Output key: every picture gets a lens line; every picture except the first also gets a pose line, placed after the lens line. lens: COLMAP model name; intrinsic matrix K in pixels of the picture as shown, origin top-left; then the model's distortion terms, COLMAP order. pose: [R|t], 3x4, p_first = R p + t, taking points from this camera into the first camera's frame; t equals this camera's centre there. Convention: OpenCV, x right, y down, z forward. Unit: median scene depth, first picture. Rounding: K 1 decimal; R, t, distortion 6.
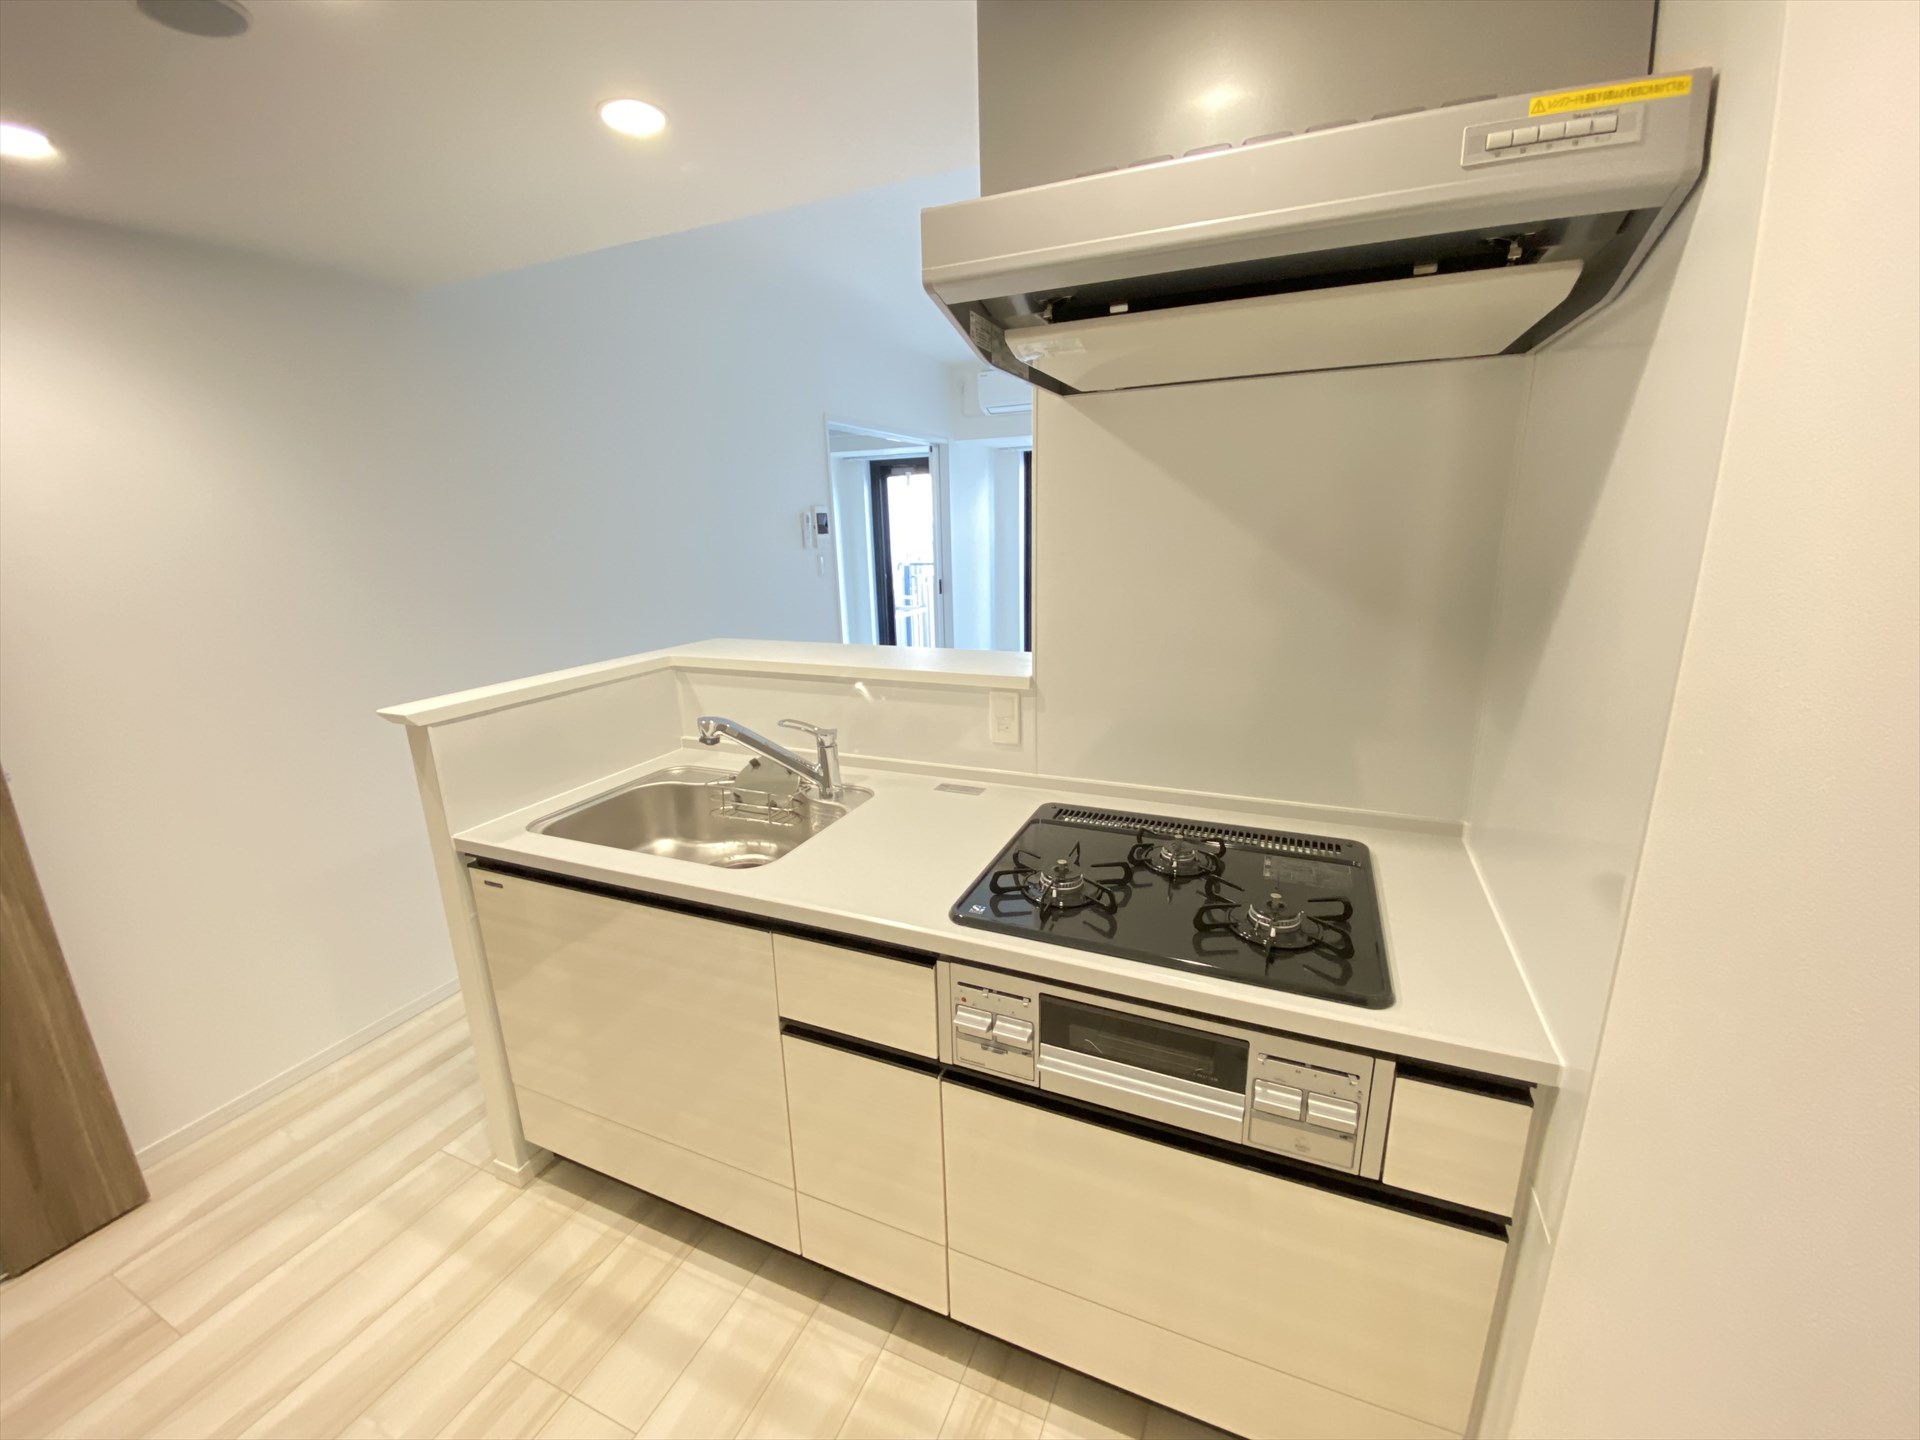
lens RADIAL K [[758.2, 0, 958.0], [0, 758.2, 713.8], [0, 0, 1]] dist [-0.000370, 0.000018]
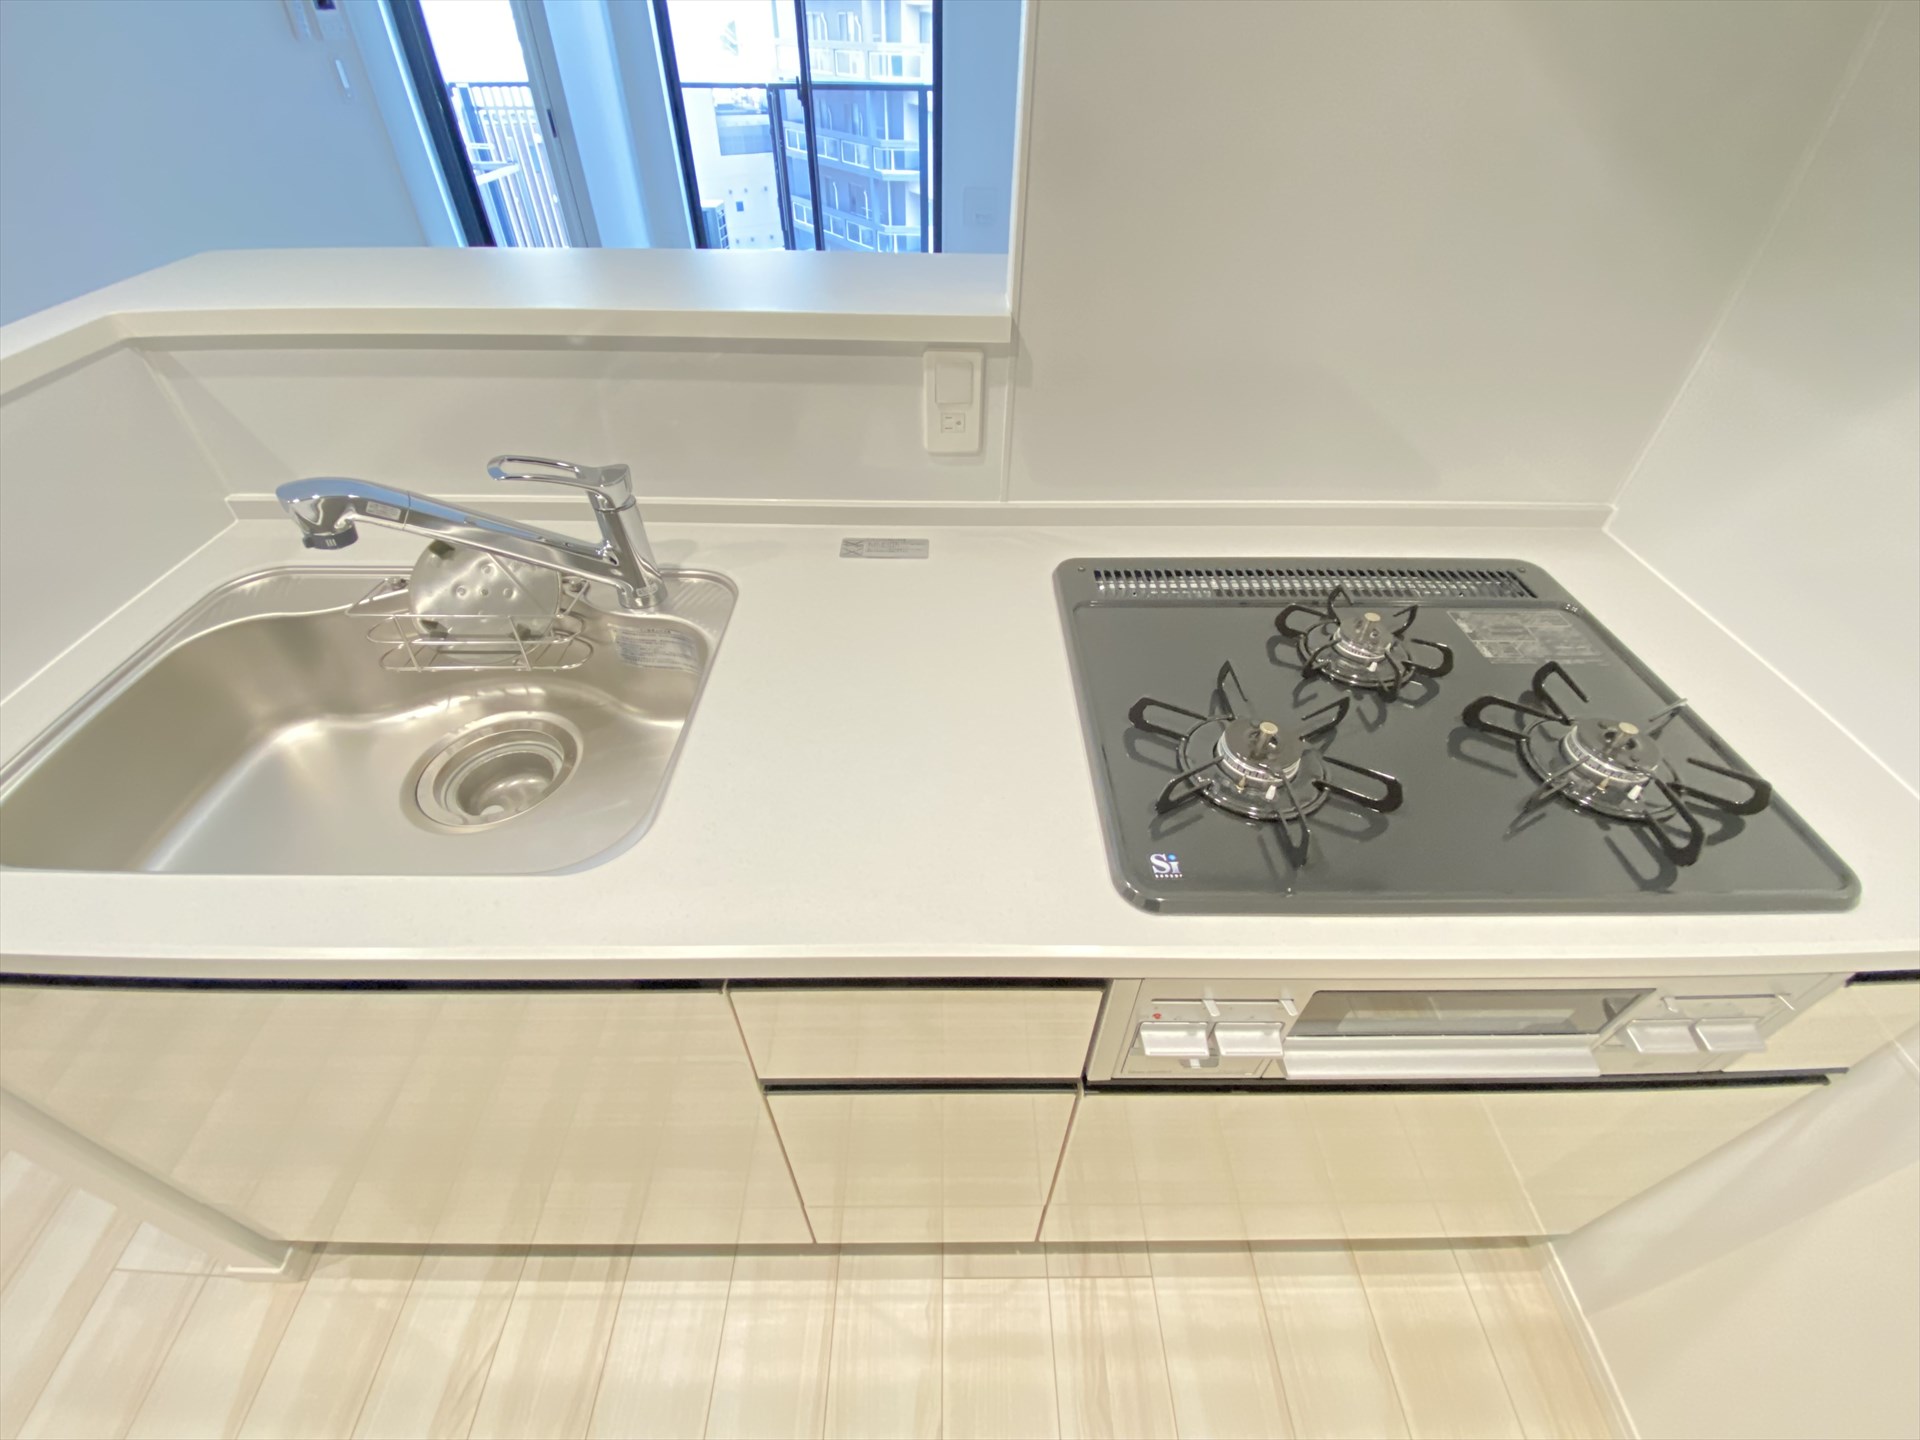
lens RADIAL K [[779.3, 0, 961.8], [0, 779.3, 729.0], [0, 0, 1]] dist [-0.005980, -0.000437]
pose [[0.915012, -0.242236, 0.322605, -0.175363], [0.066493, 0.879284, 0.471634, -0.054082], [-0.397908, -0.410100, 0.820662, 0.473585]]
